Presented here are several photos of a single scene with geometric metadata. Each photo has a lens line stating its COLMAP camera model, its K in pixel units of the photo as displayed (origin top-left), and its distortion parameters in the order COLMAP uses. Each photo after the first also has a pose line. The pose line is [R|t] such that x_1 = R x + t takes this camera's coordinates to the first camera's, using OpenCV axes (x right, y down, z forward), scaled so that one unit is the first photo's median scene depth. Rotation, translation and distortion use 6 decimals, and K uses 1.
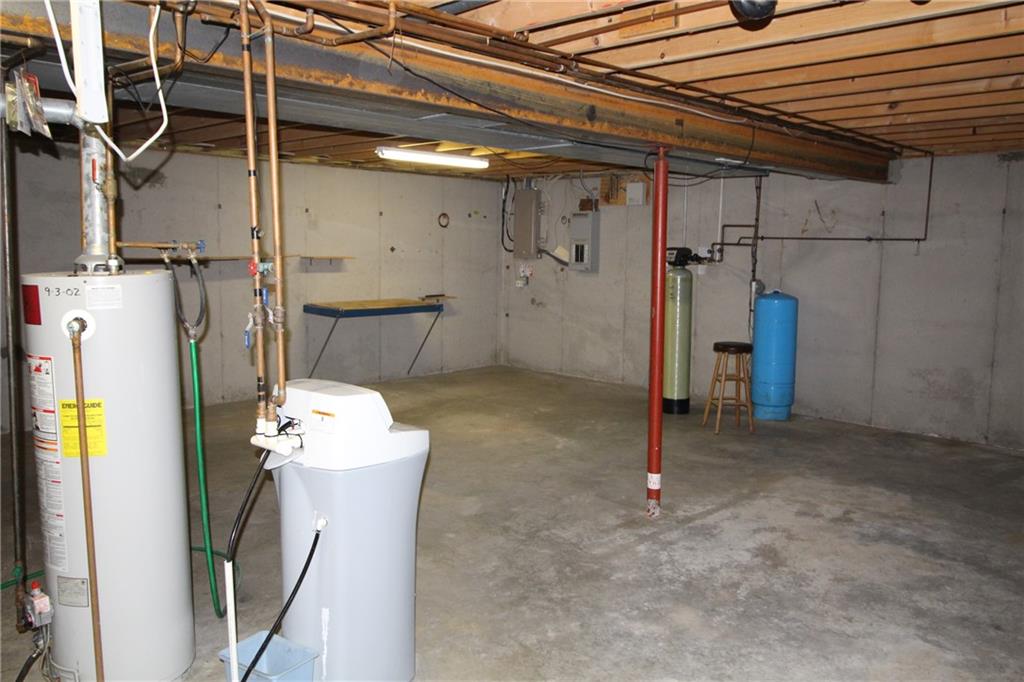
lens RADIAL K [[803.6, 0, 513.3], [0, 803.6, 341.3], [0, 0, 1]] dist [0.001560, 0.002816]
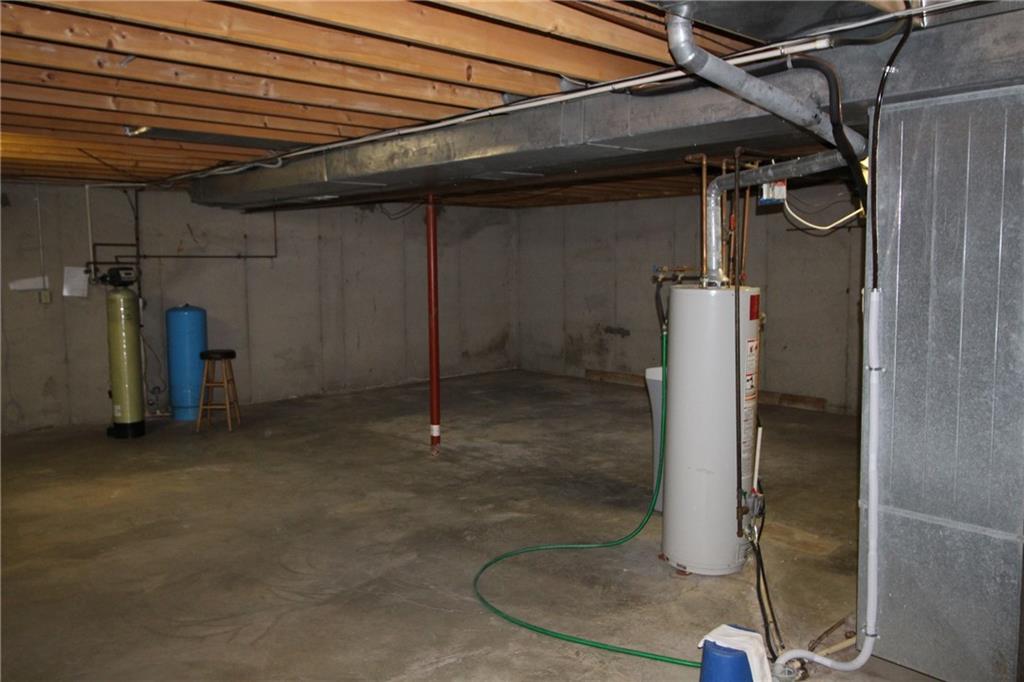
lens RADIAL K [[803.6, 0, 513.4], [0, 803.6, 339.1], [0, 0, 1]] dist [0.001560, 0.002816]
pose [[0.036384, -0.110943, 0.993161, -0.769244], [0.128551, 0.986081, 0.105442, -0.073149], [-0.991035, 0.123835, 0.050140, 0.498294]]
